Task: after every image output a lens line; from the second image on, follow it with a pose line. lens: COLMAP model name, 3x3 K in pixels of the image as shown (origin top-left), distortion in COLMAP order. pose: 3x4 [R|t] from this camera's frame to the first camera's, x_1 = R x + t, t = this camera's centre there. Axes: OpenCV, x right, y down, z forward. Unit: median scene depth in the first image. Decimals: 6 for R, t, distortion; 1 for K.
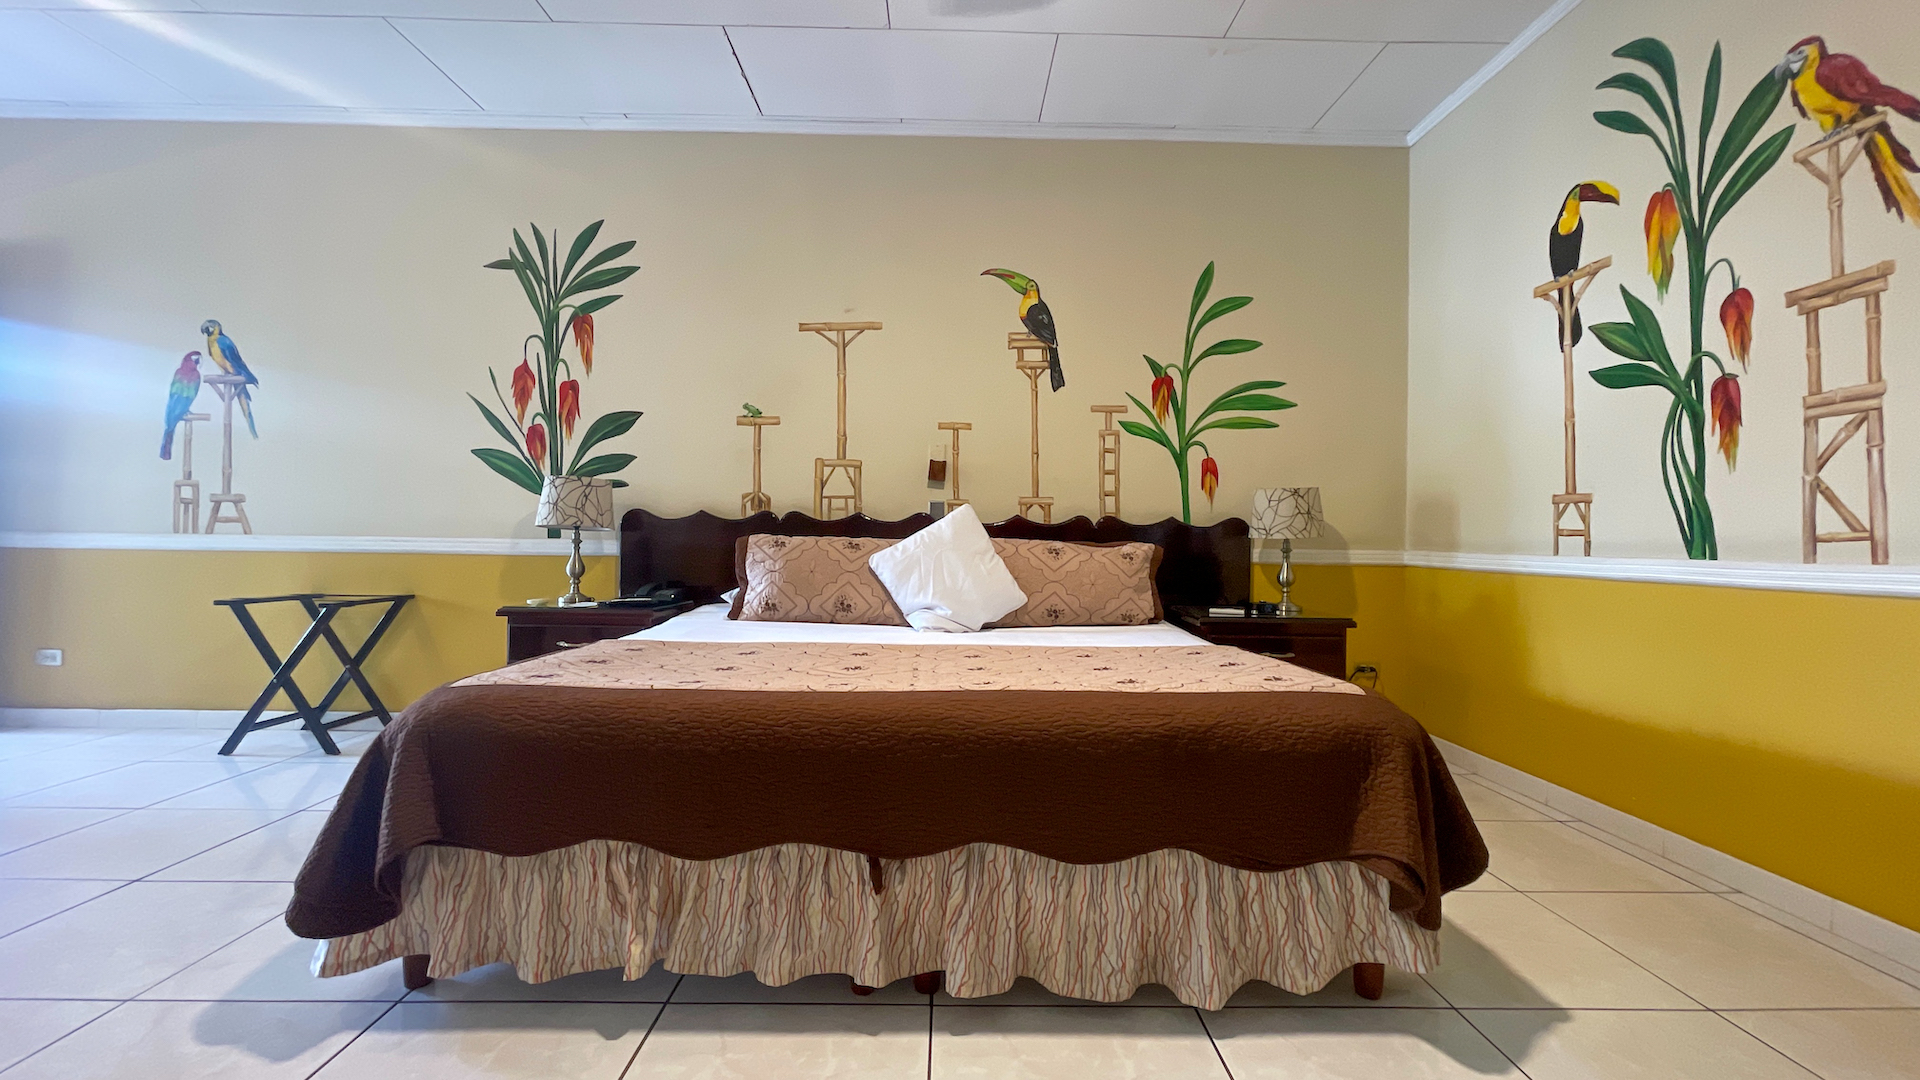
lens RADIAL K [[781.2, 0, 962.8], [0, 781.2, 532.2], [0, 0, 1]] dist [0.009070, -0.008428]
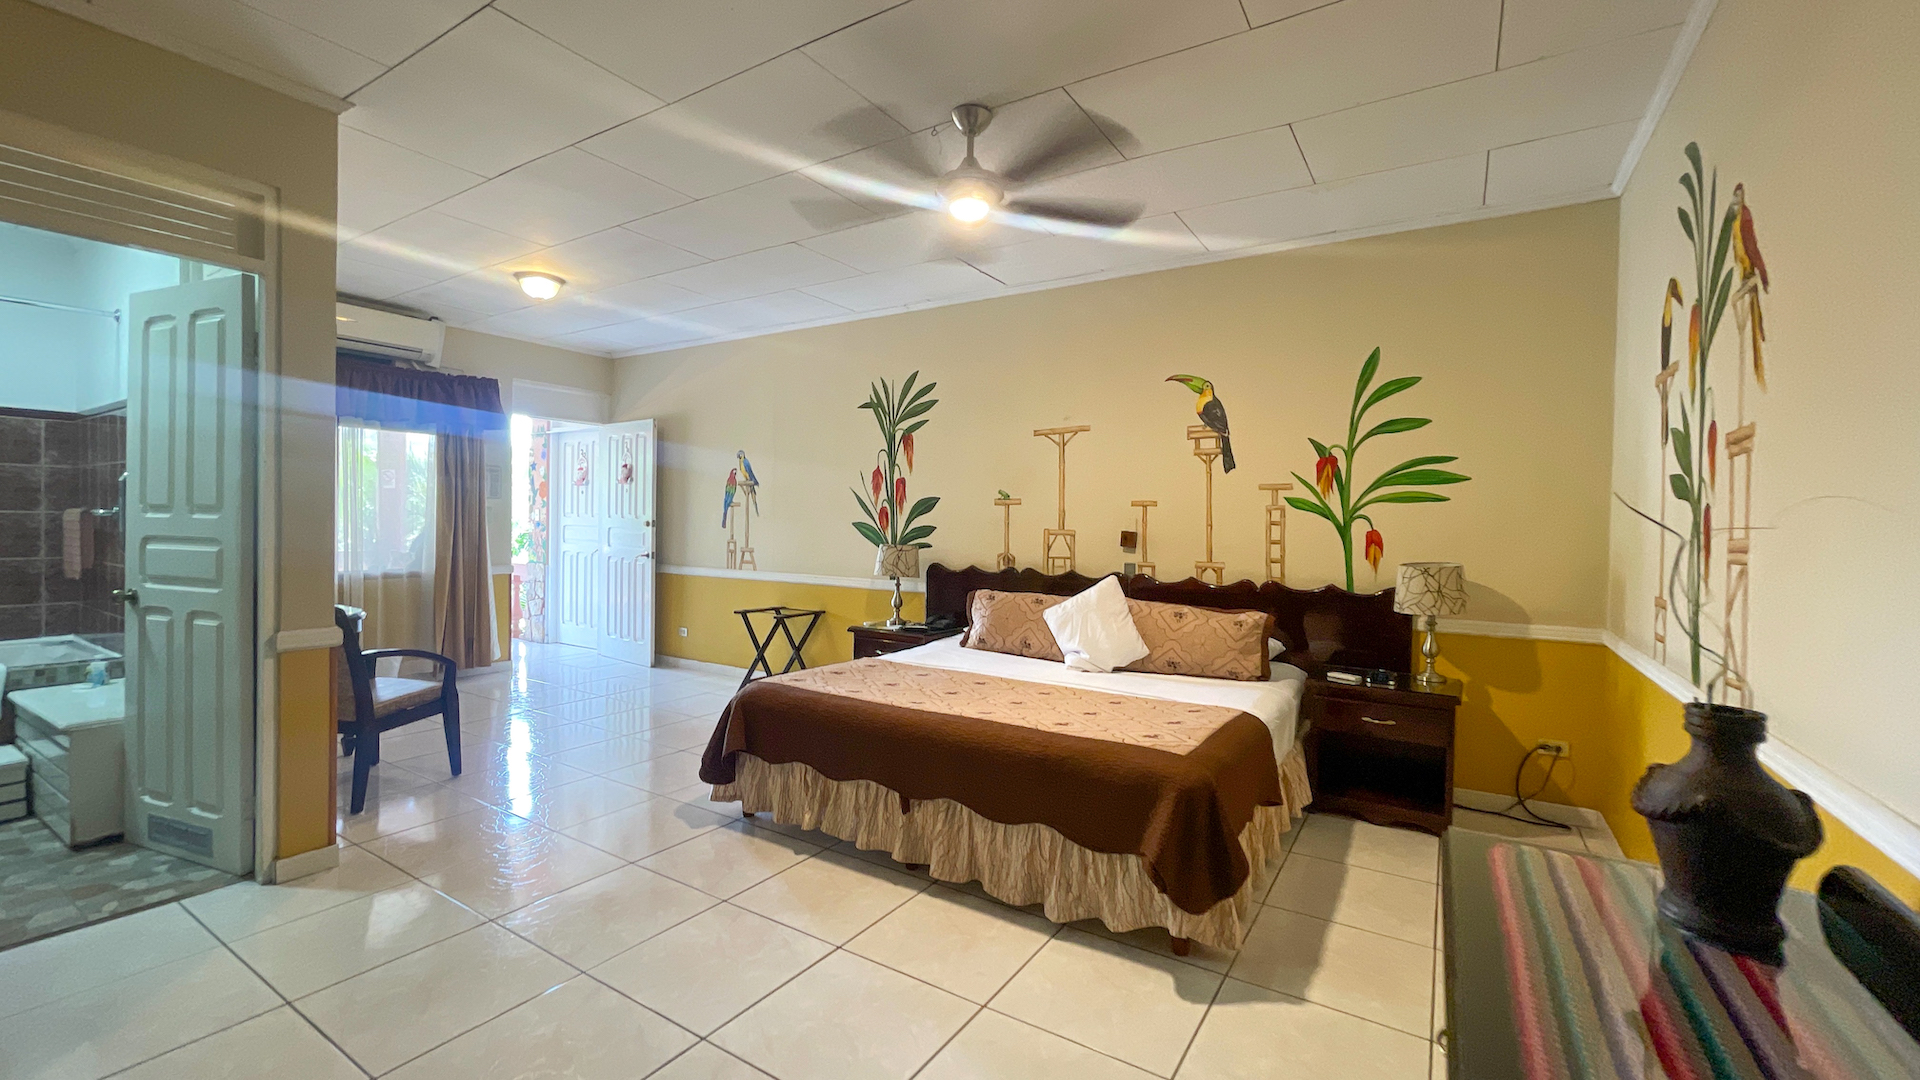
lens RADIAL K [[779.1, 0, 959.3], [0, 779.1, 531.7], [0, 0, 1]] dist [-0.008525, 0.004536]
pose [[0.834227, 0.007754, -0.551367, 0.435592], [-0.002404, 0.999943, 0.010424, -0.104138], [0.551416, -0.007370, 0.834198, -0.210306]]
